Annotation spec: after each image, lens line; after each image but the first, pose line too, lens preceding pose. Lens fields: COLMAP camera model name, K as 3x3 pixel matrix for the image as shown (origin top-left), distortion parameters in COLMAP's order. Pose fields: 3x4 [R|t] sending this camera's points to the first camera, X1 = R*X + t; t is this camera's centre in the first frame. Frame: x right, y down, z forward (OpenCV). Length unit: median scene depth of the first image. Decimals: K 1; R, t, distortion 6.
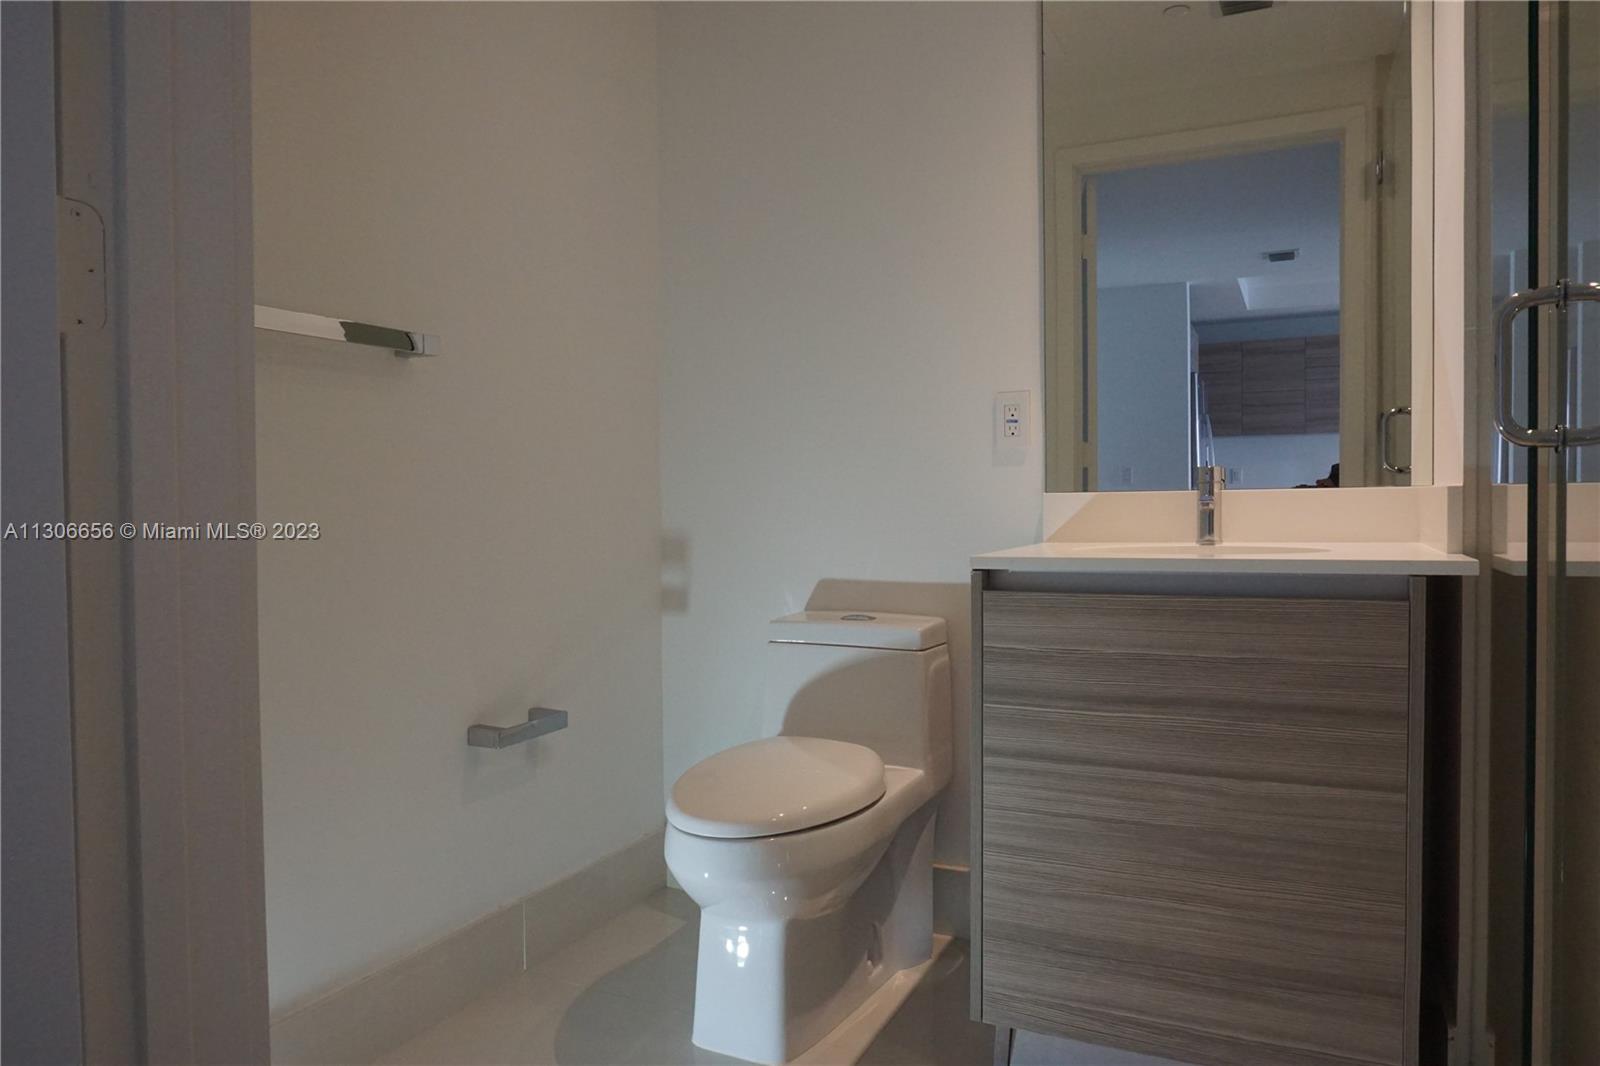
lens RADIAL K [[1063.1, 0, 790.1], [0, 1063.1, 525.2], [0, 0, 1]] dist [-0.065295, 0.039412]
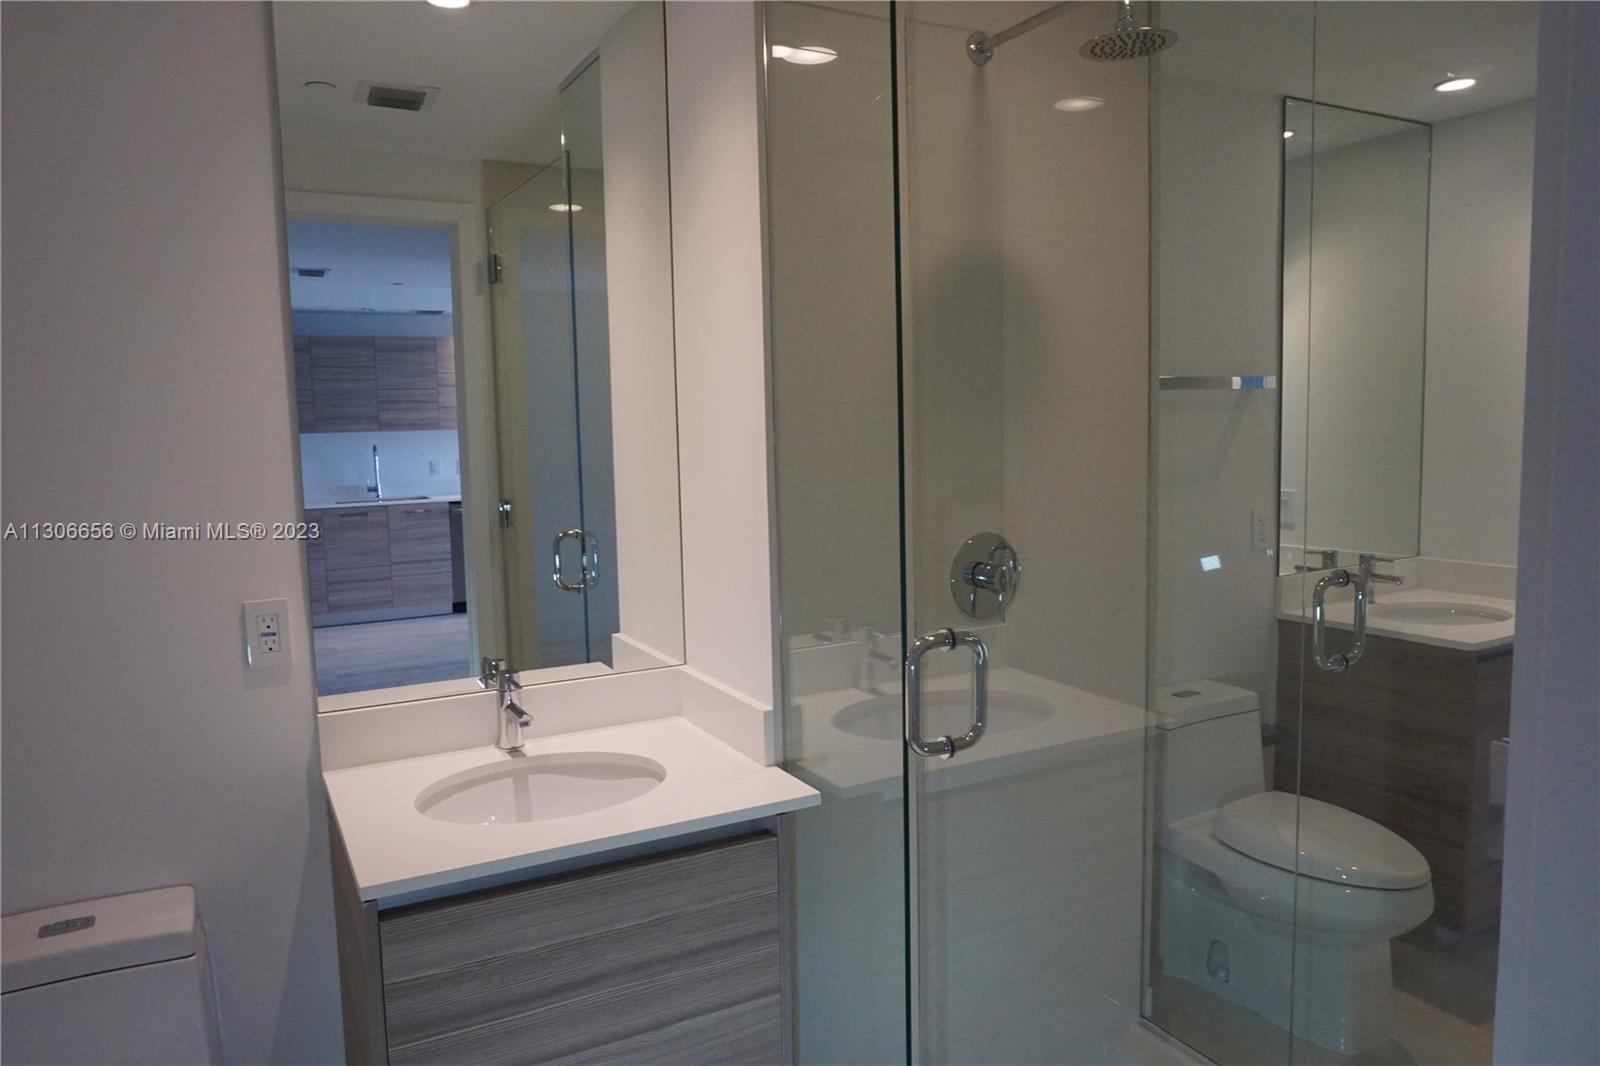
lens RADIAL K [[1063.1, 0, 790.1], [0, 1063.1, 525.2], [0, 0, 1]] dist [-0.065295, 0.039412]
pose [[0.595220, -0.084025, 0.799157, -0.276445], [0.043405, 0.996428, 0.072439, -0.314147], [-0.802389, -0.008430, 0.596741, 0.247291]]
